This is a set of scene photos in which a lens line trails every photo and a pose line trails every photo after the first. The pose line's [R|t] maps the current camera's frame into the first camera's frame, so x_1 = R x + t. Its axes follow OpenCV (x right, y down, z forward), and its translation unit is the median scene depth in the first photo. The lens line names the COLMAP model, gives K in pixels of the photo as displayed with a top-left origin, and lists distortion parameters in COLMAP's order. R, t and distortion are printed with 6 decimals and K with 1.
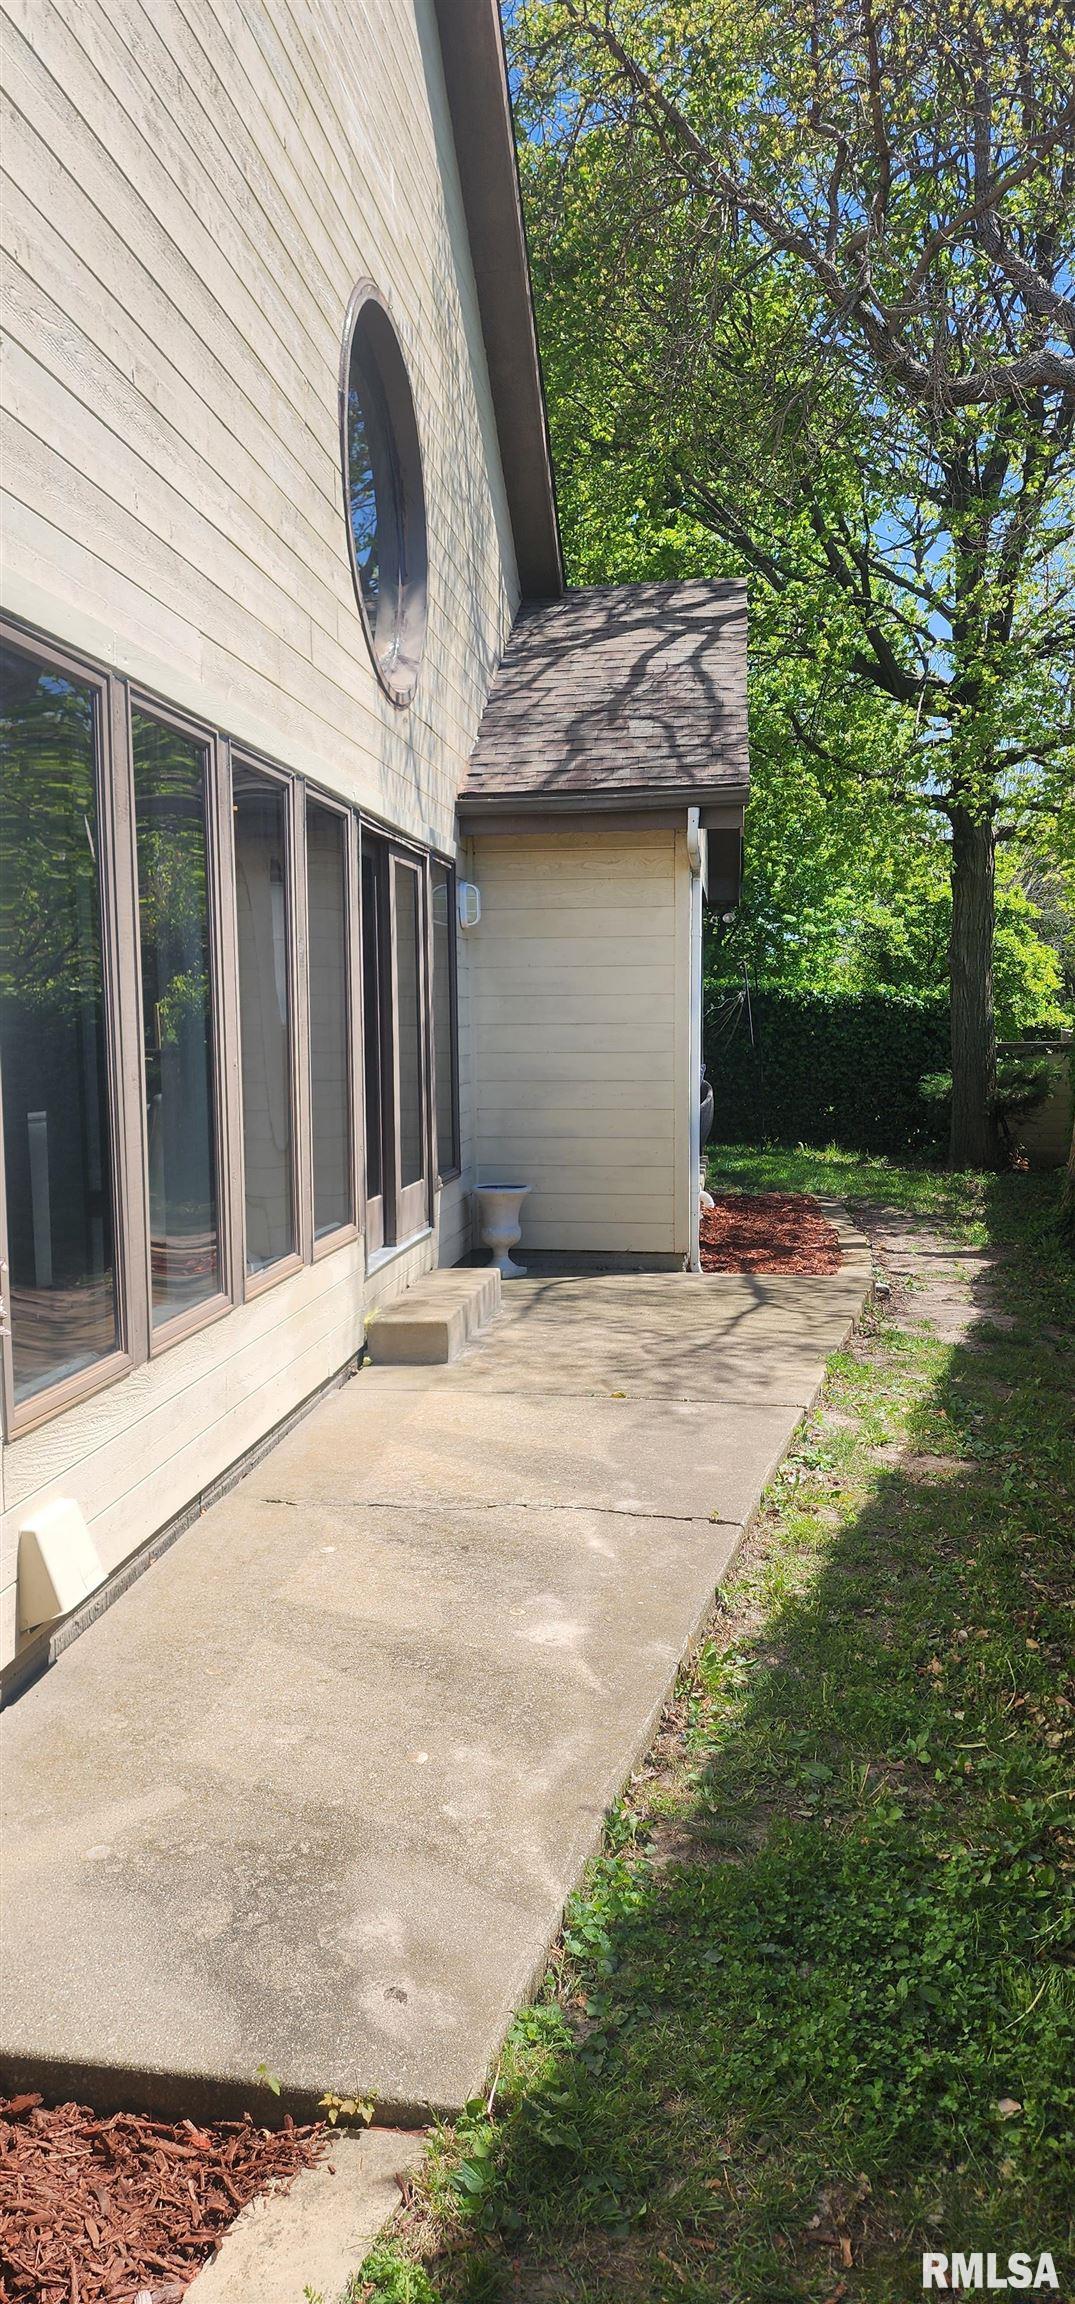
lens RADIAL K [[1555.6, 0, 537.5], [0, 1555.6, 1152.0], [0, 0, 1]] dist [0.000546, -0.000359]
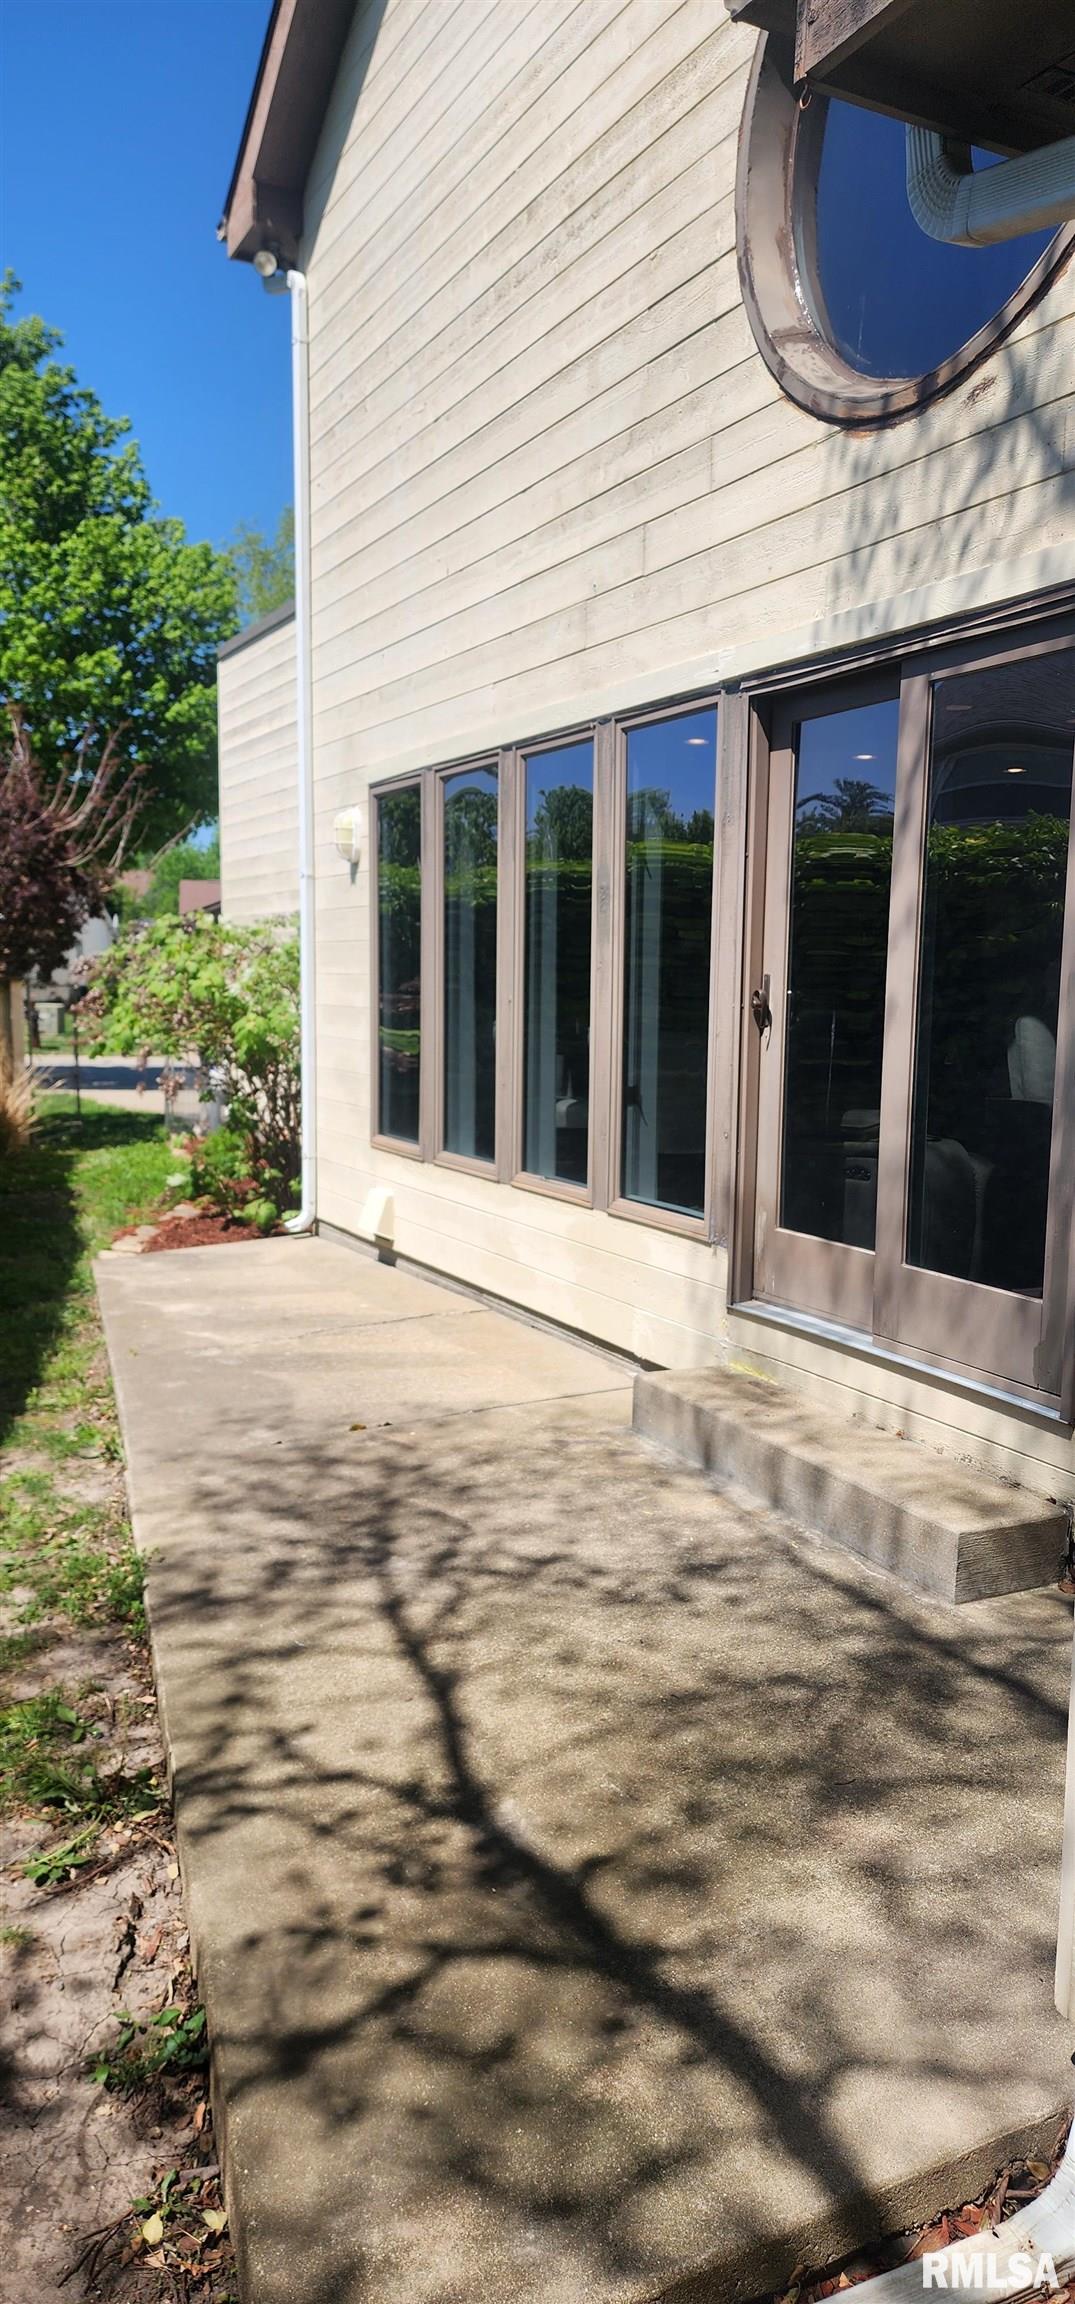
lens RADIAL K [[1555.6, 0, 537.5], [0, 1555.6, 1152.0], [0, 0, 1]] dist [0.000546, -0.000359]
pose [[-0.826540, 0.075981, -0.557726, 0.448743], [-0.047428, 0.977923, 0.203514, -0.166827], [0.560876, 0.194665, -0.804689, 1.817089]]
